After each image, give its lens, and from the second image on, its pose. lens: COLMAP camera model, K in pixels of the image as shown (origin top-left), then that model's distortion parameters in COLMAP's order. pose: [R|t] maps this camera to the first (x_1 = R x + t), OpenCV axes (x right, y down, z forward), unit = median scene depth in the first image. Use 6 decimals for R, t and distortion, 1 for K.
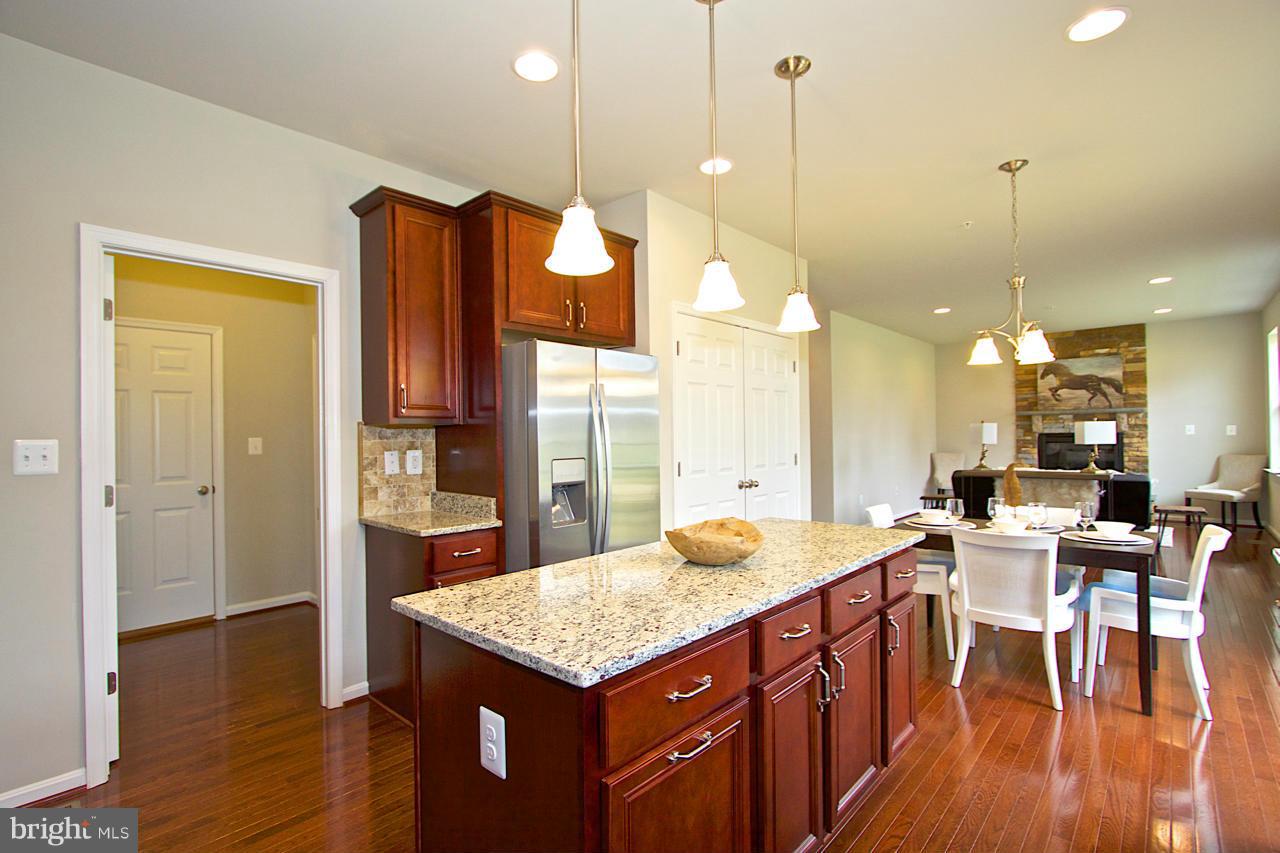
lens RADIAL K [[595.2, 0, 627.6], [0, 595.2, 430.9], [0, 0, 1]] dist [-0.016448, 0.001266]
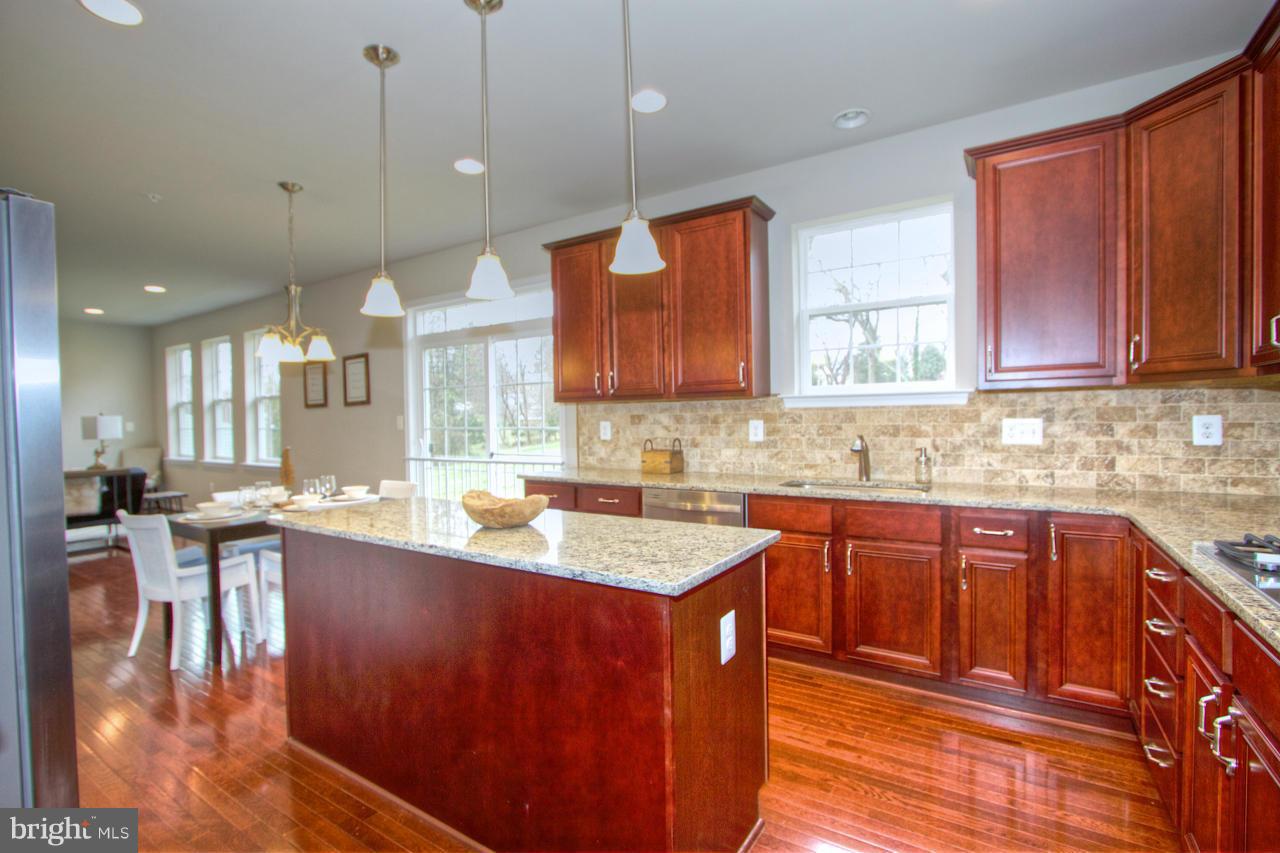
lens RADIAL K [[595.2, 0, 627.6], [0, 595.2, 430.9], [0, 0, 1]] dist [-0.016448, 0.001266]
pose [[-0.165140, -0.009283, 0.986226, -0.234900], [0.012589, 0.999854, 0.011519, 0.005994], [-0.986190, 0.014318, -0.164999, 0.221208]]
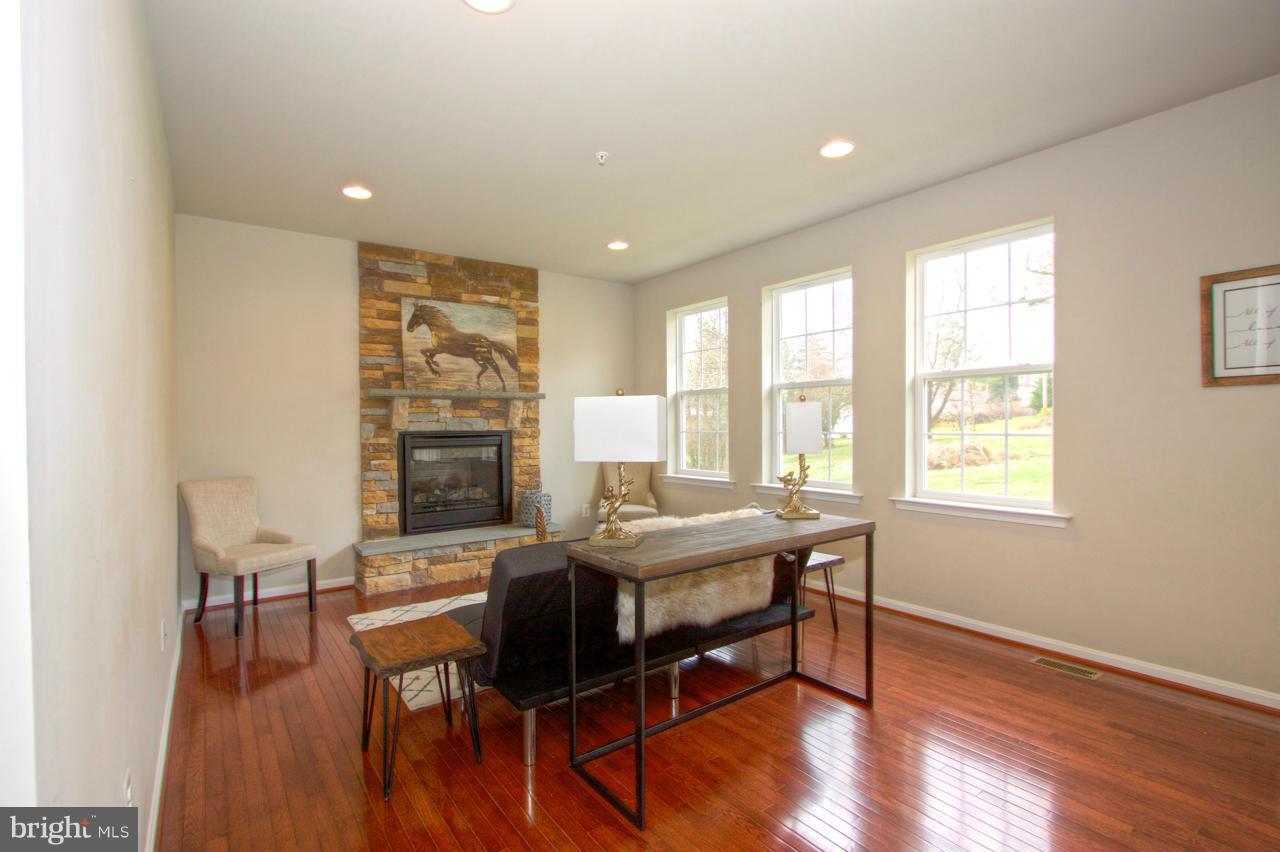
lens RADIAL K [[595.2, 0, 627.6], [0, 595.2, 430.4], [0, 0, 1]] dist [-0.016448, 0.001266]
pose [[0.188626, 0.002479, 0.982046, 0.225333], [-0.000846, 0.999997, -0.002362, 0.004549], [-0.982049, -0.000385, 0.188627, 0.765800]]
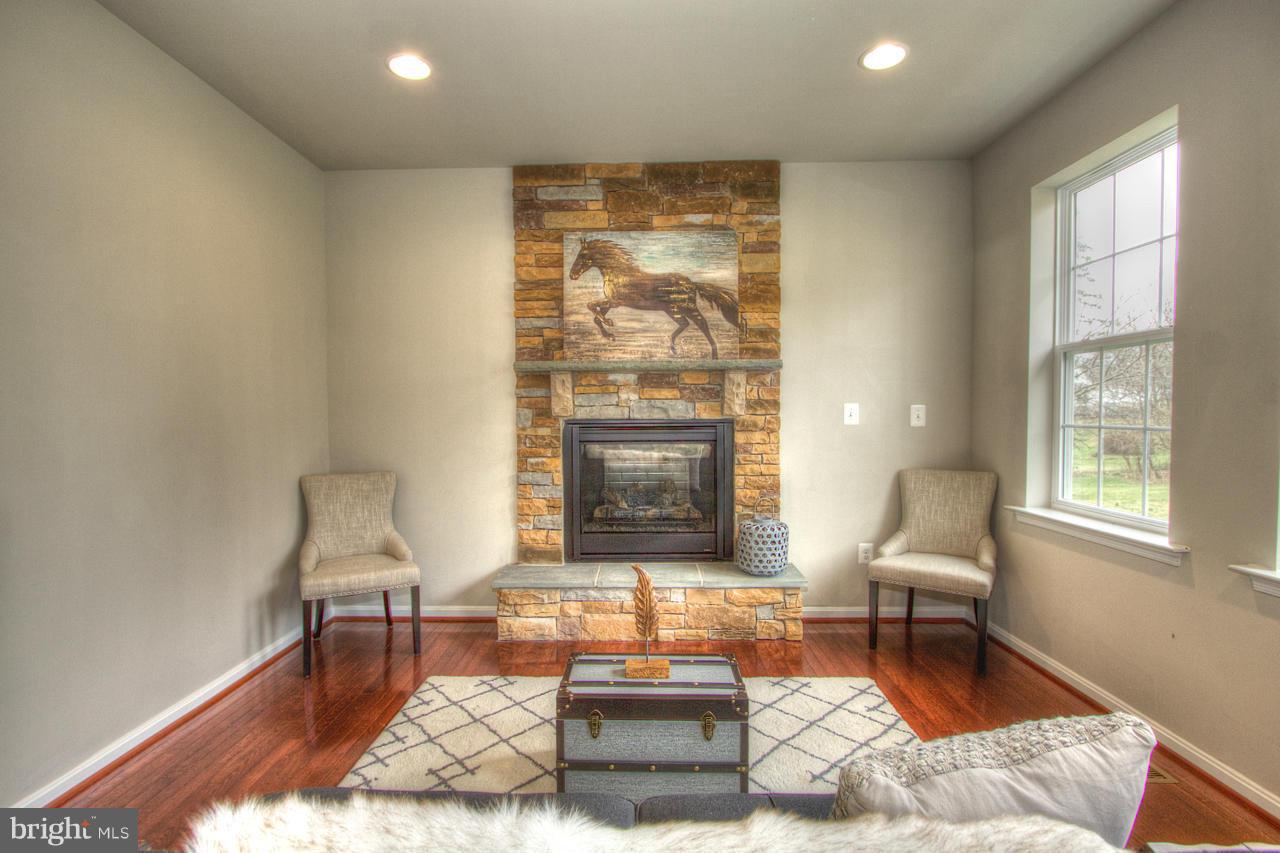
lens RADIAL K [[595.2, 0, 627.6], [0, 595.2, 430.9], [0, 0, 1]] dist [-0.016448, 0.001266]
pose [[0.747077, -0.010192, 0.664660, 0.511763], [-0.009868, 0.999602, 0.026419, 0.000834], [-0.664664, -0.026296, 0.746679, 0.746929]]
